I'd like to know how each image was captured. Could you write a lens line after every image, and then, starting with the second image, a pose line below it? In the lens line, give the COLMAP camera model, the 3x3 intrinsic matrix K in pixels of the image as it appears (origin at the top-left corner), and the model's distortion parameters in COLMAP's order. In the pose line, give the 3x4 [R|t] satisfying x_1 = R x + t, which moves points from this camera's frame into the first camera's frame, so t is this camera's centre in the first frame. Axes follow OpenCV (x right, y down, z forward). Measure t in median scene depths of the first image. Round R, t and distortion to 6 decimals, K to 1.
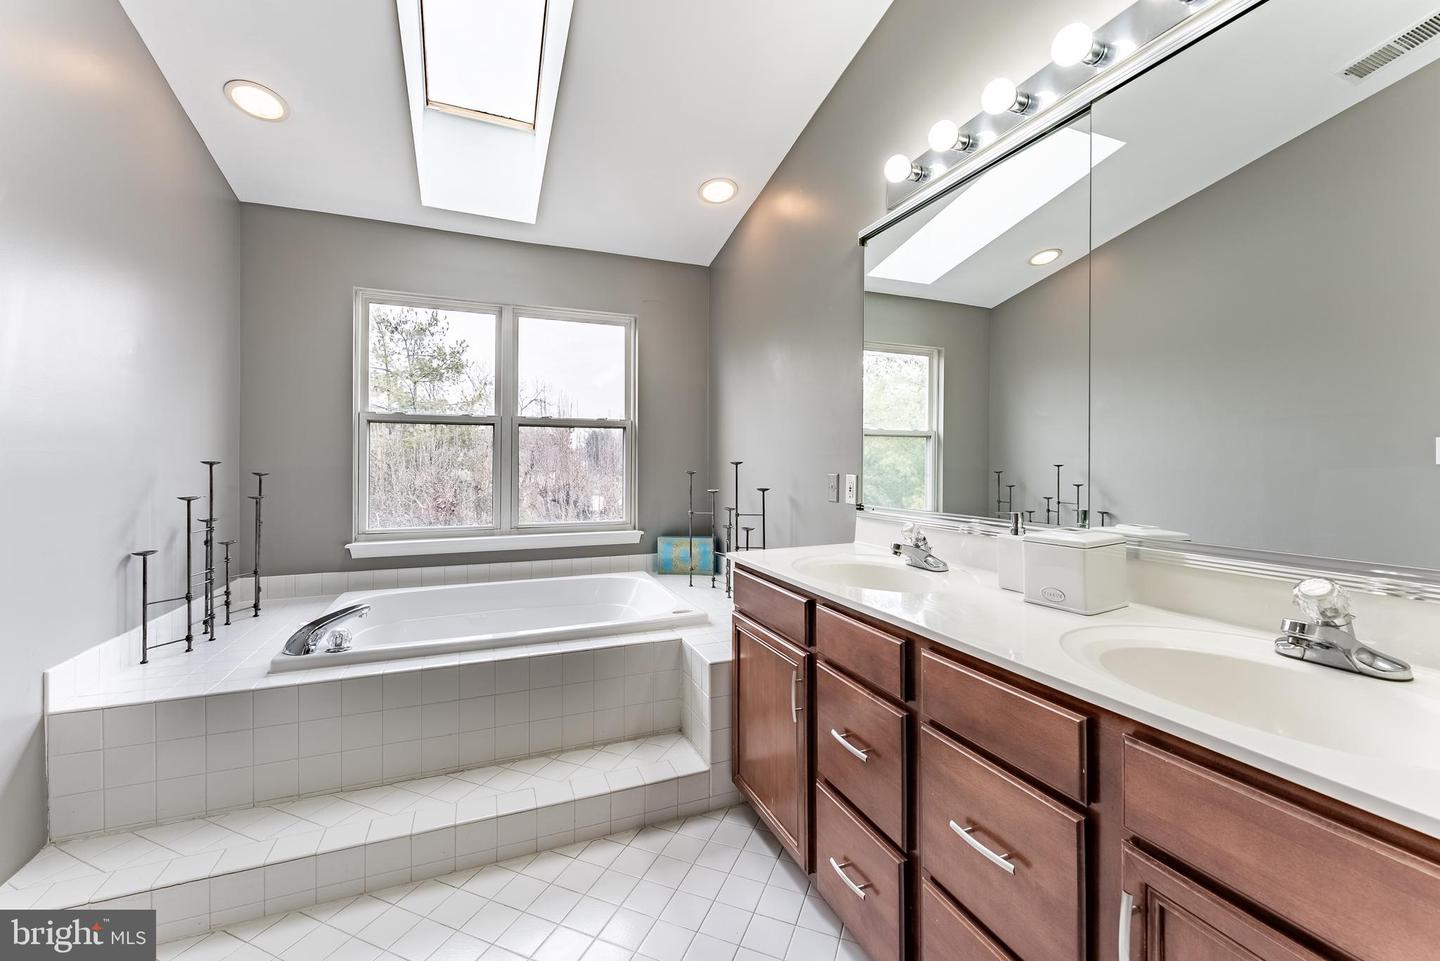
lens RADIAL K [[585.1, 0, 720.4], [0, 585.1, 464.9], [0, 0, 1]] dist [0.000355, 0.000110]
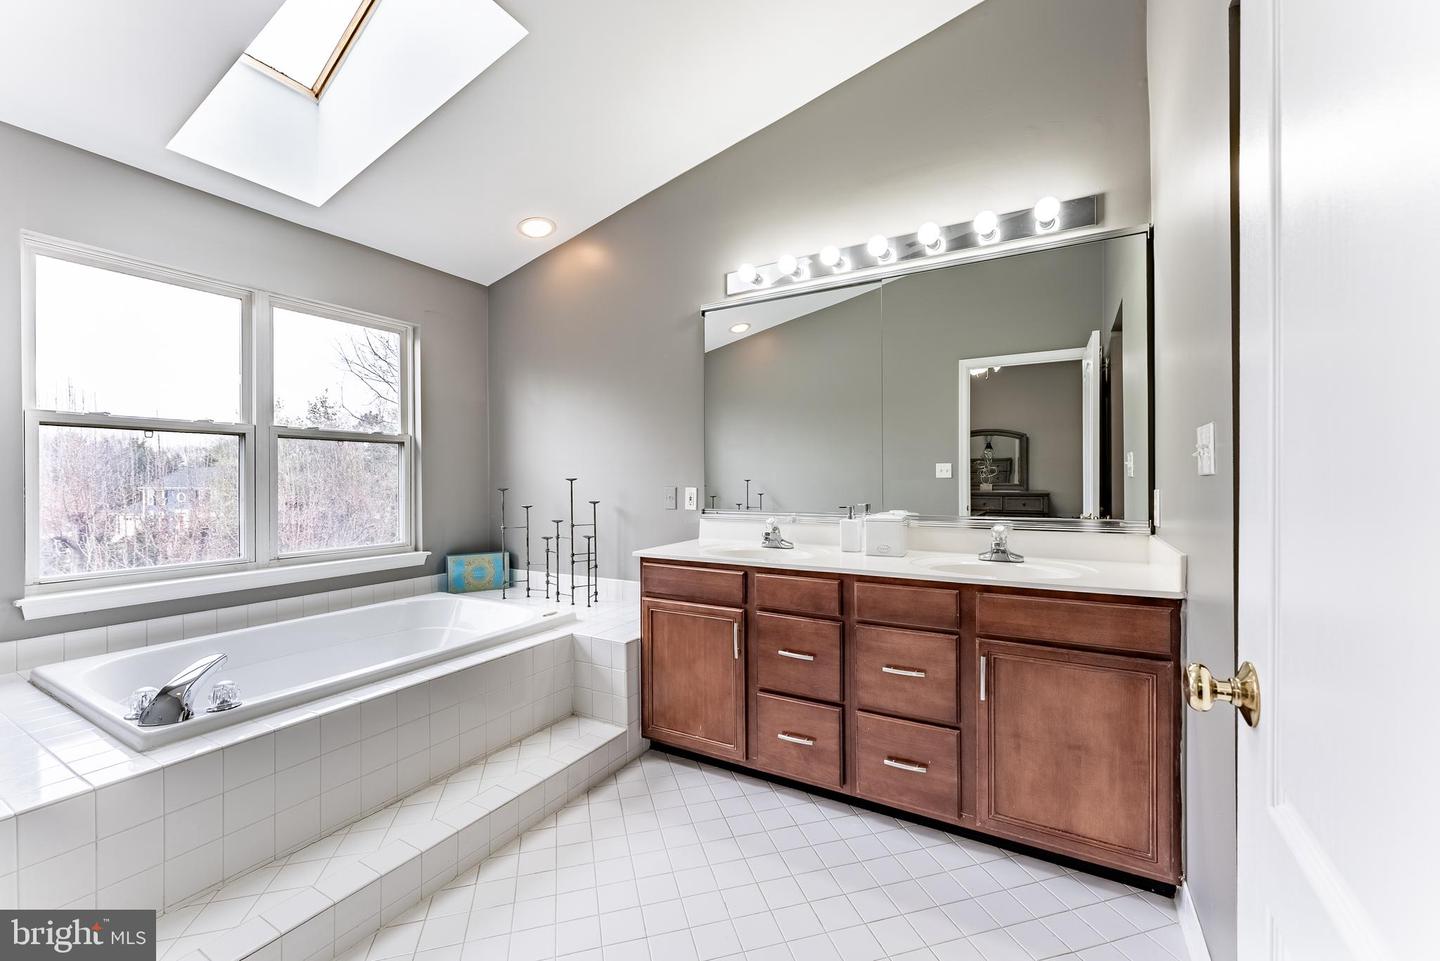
lens RADIAL K [[584.6, 0, 720.0], [0, 584.6, 480.5], [0, 0, 1]] dist [0.000258, -0.000083]
pose [[0.788399, -0.007520, 0.615119, -0.551362], [0.008800, 0.999961, 0.000946, 0.000300], [-0.615102, 0.004667, 0.788434, -0.076430]]
